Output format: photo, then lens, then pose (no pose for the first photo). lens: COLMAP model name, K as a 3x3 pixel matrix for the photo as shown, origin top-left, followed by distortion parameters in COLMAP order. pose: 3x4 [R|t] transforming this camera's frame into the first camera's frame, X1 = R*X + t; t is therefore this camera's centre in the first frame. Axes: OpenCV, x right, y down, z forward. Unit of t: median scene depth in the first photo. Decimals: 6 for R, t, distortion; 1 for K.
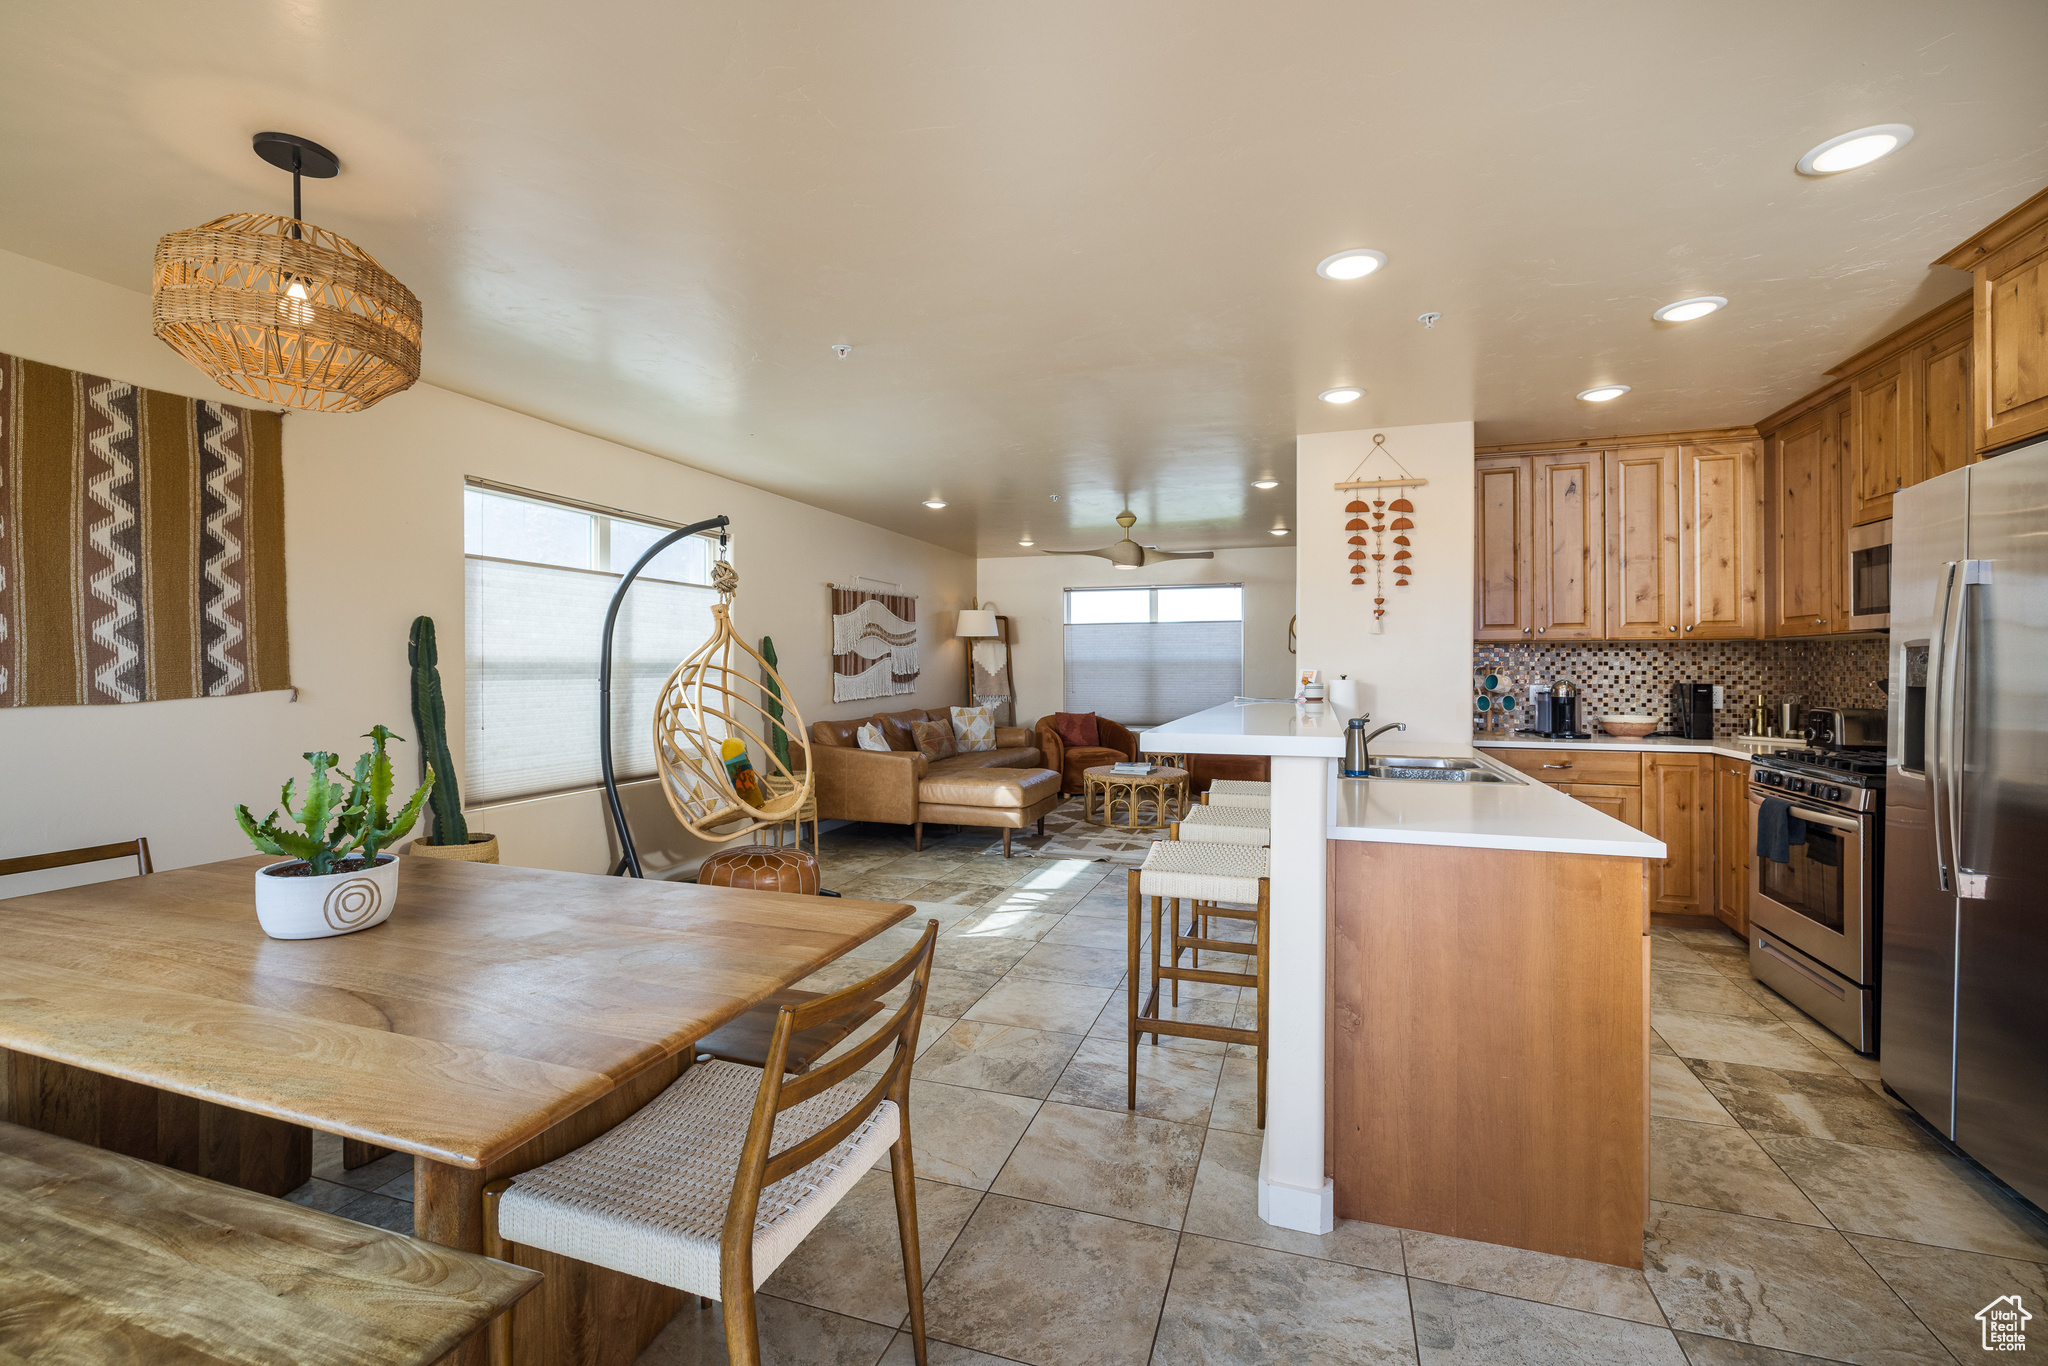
lens RADIAL K [[856.4, 0, 1024.3], [0, 856.4, 661.0], [0, 0, 1]] dist [-0.002224, 0.000498]
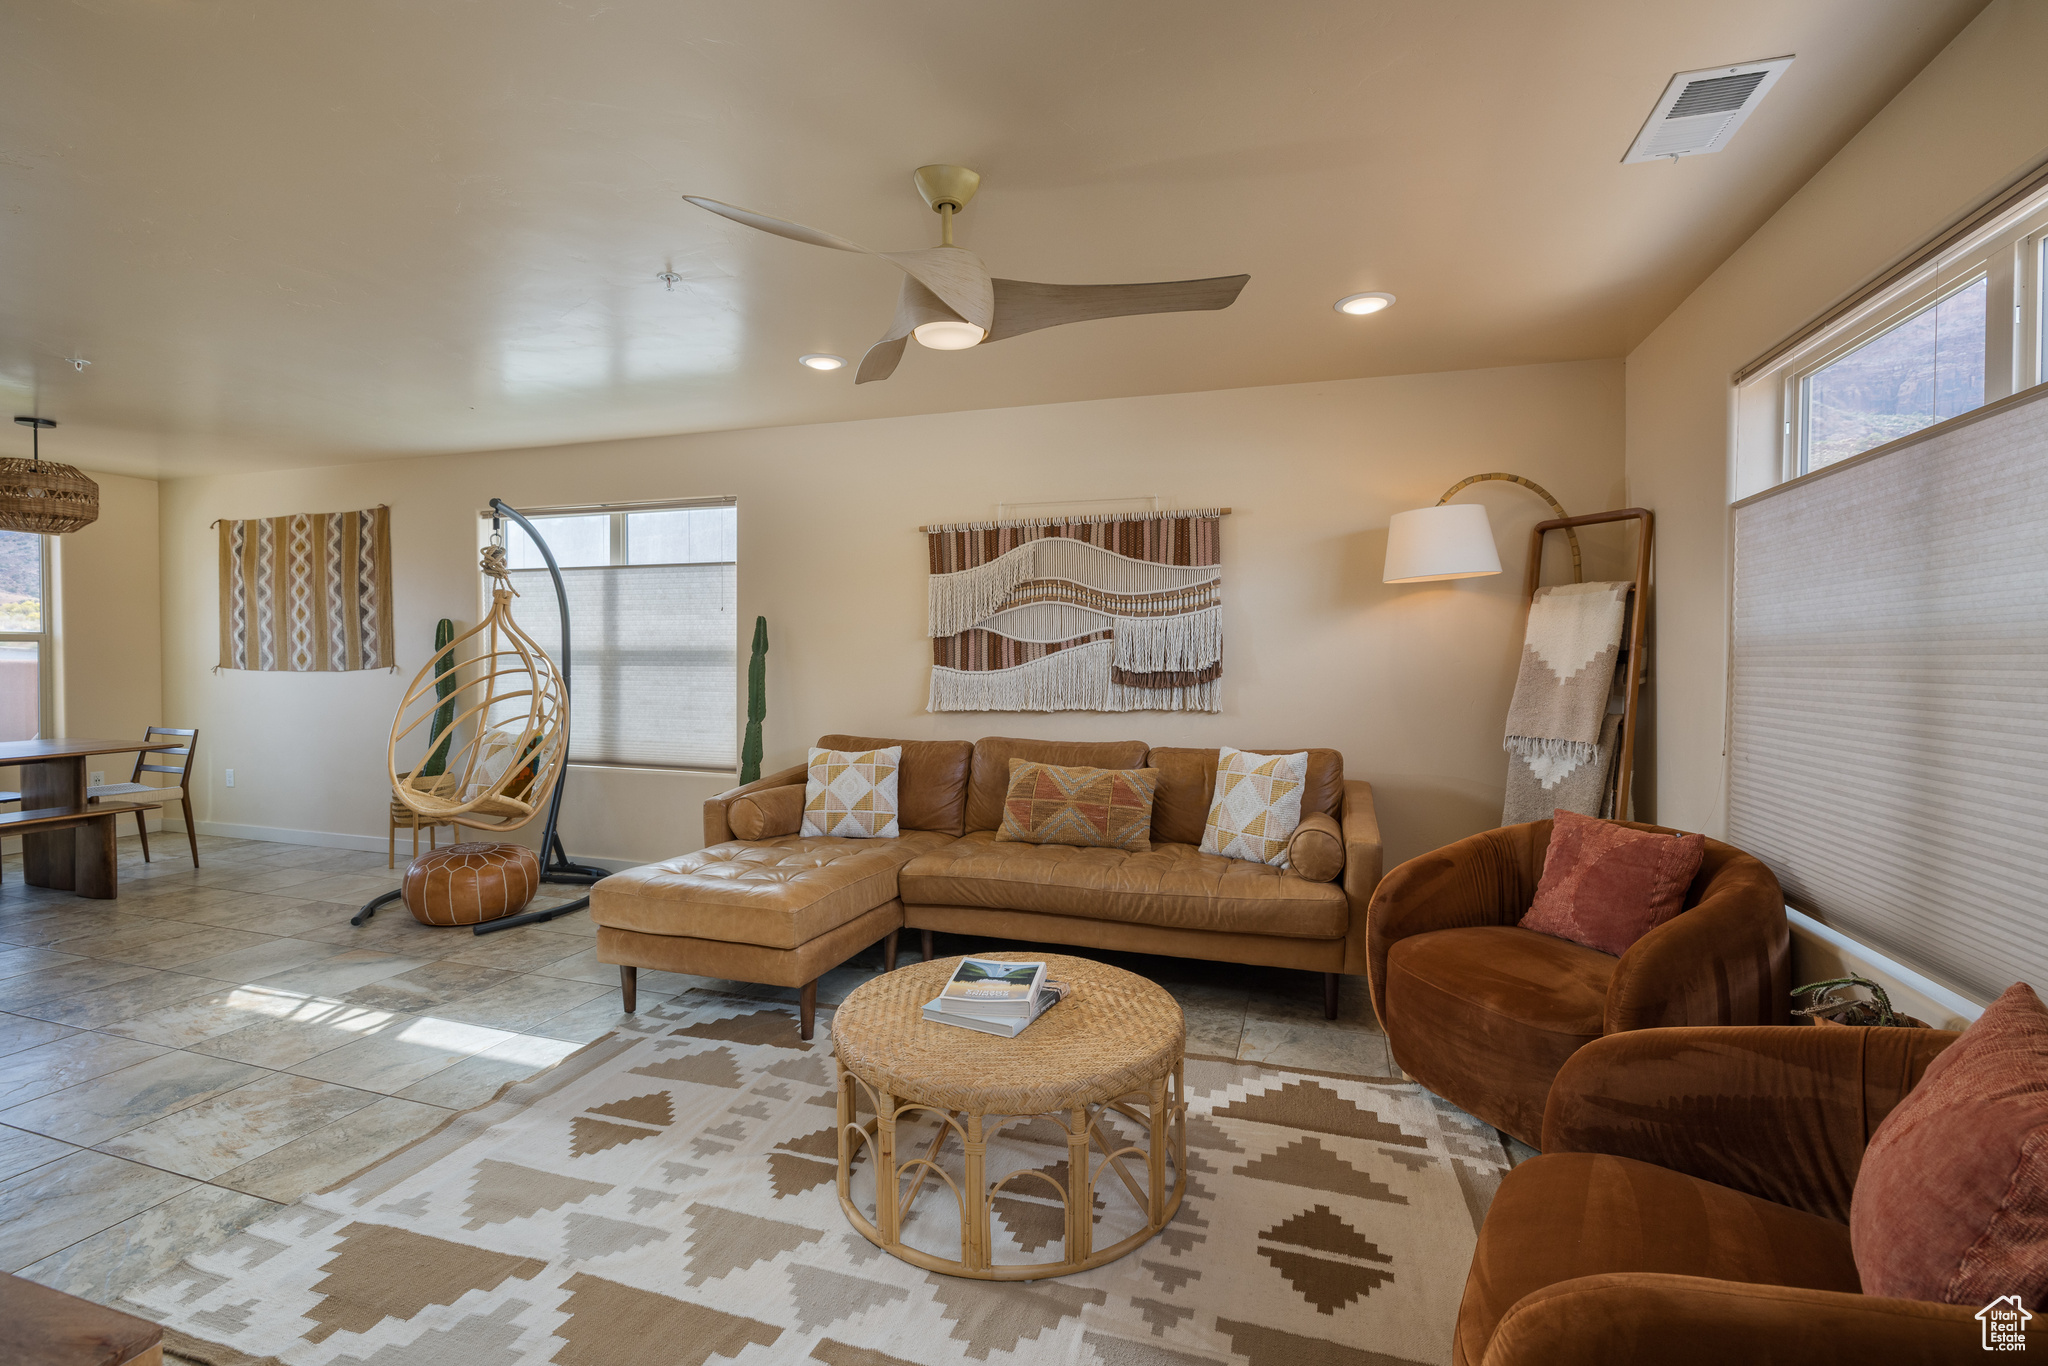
lens RADIAL K [[947.3, 0, 1066.1], [0, 947.3, 673.7], [0, 0, 1]] dist [-0.005037, -0.000458]
pose [[0.011482, 0.017515, -0.999781, 1.035703], [0.002612, 0.999843, 0.017546, 0.017722], [0.999931, -0.002813, 0.011435, 2.310480]]
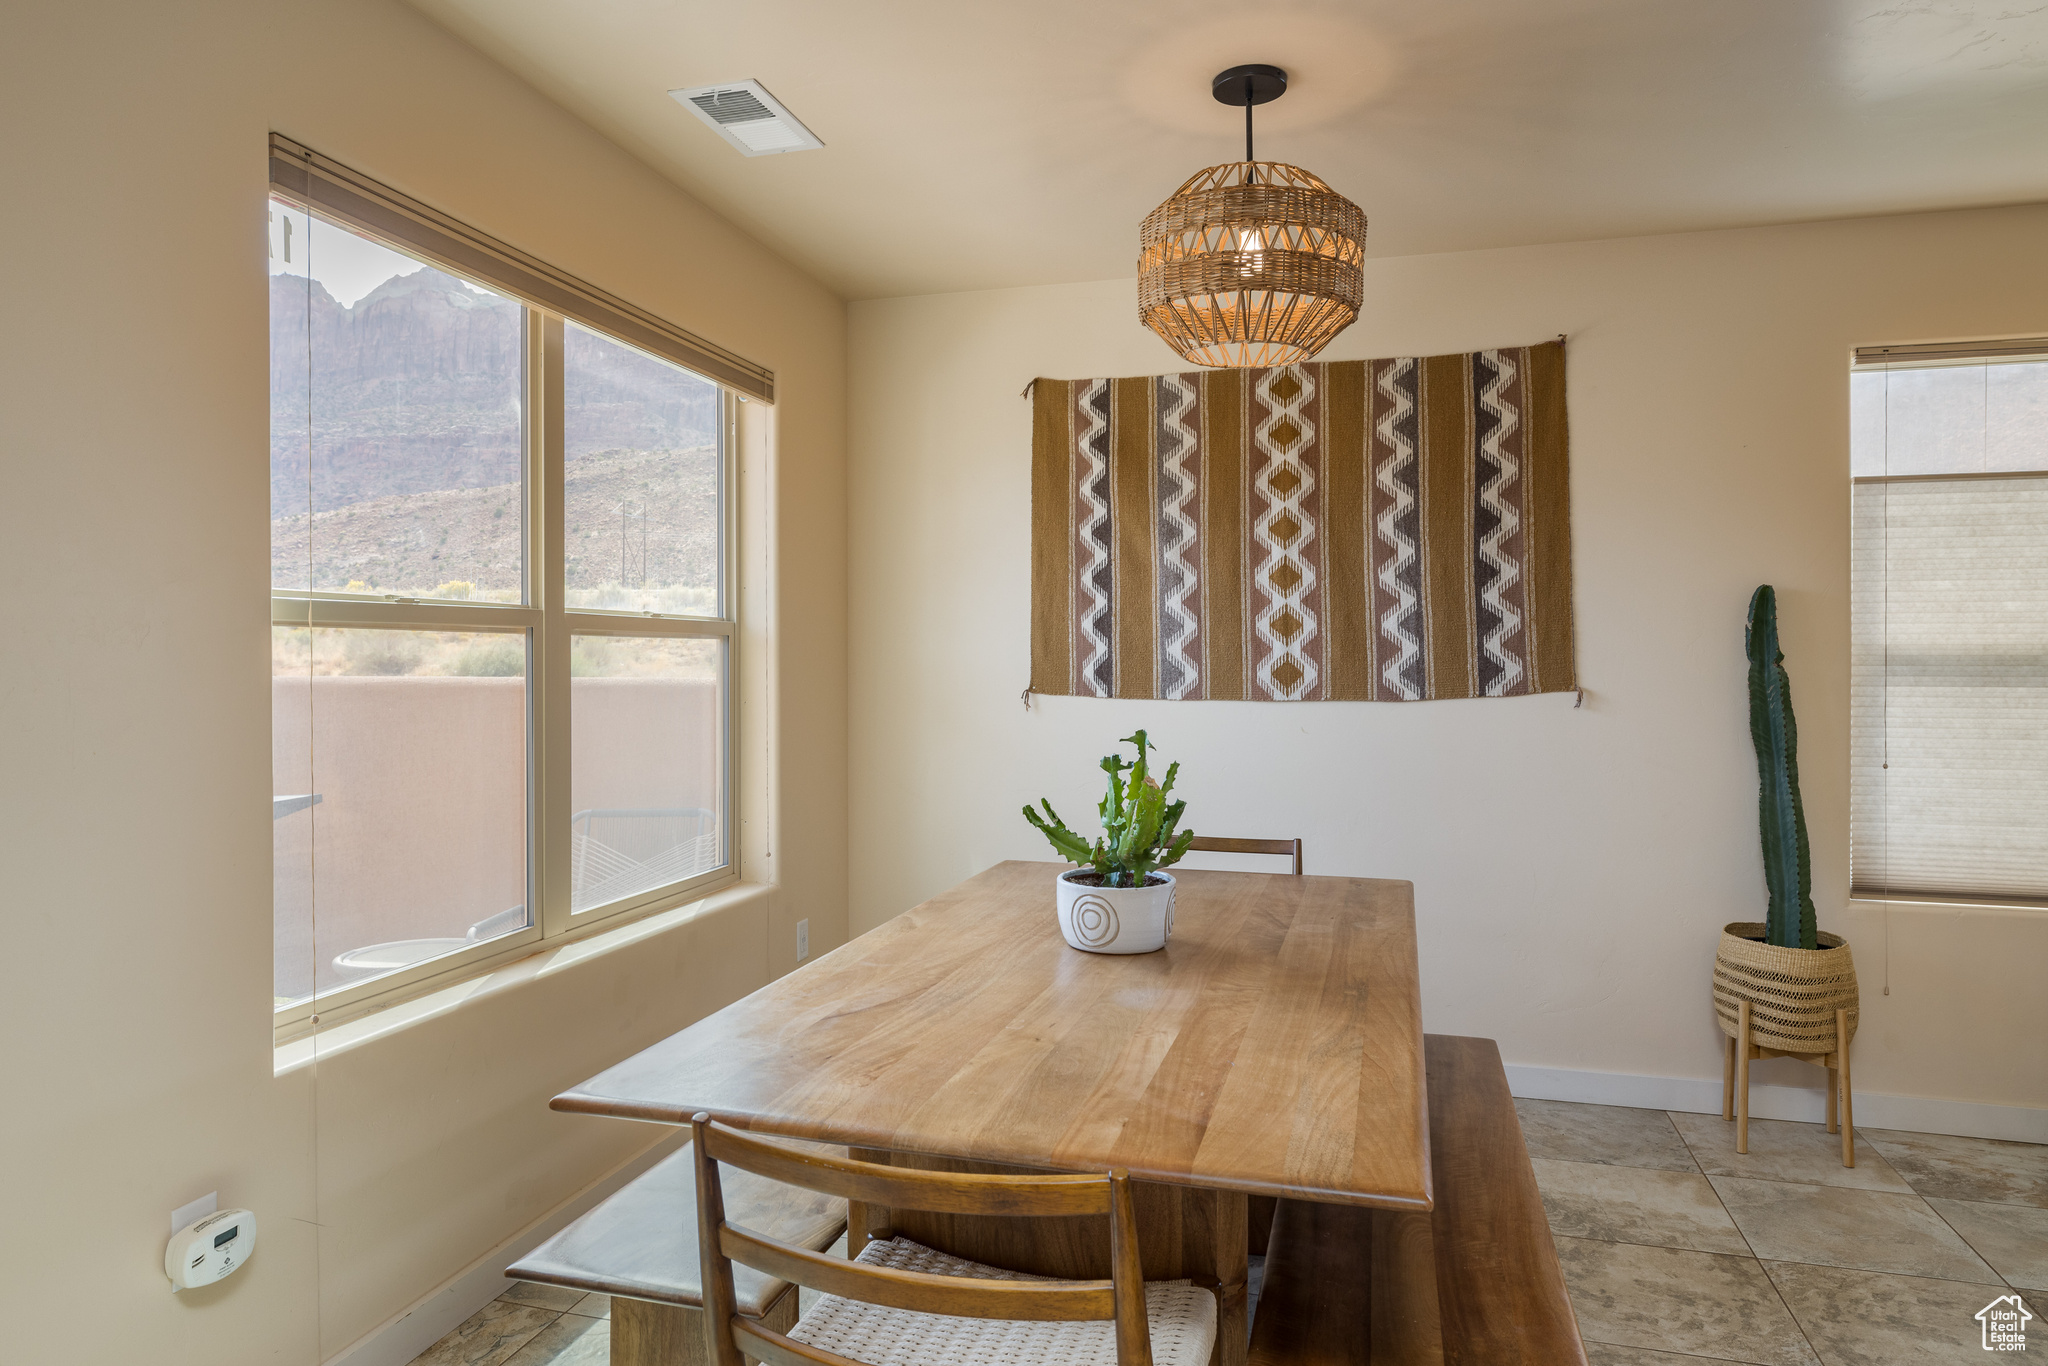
lens RADIAL K [[1327.1, 0, 1010.7], [0, 1327.1, 671.2], [0, 0, 1]] dist [-0.012160, -0.000157]
pose [[0.027421, 0.010987, -0.999564, 0.330514], [0.005320, 0.999924, 0.011137, -0.001284], [0.999610, -0.005623, 0.027360, 0.450922]]
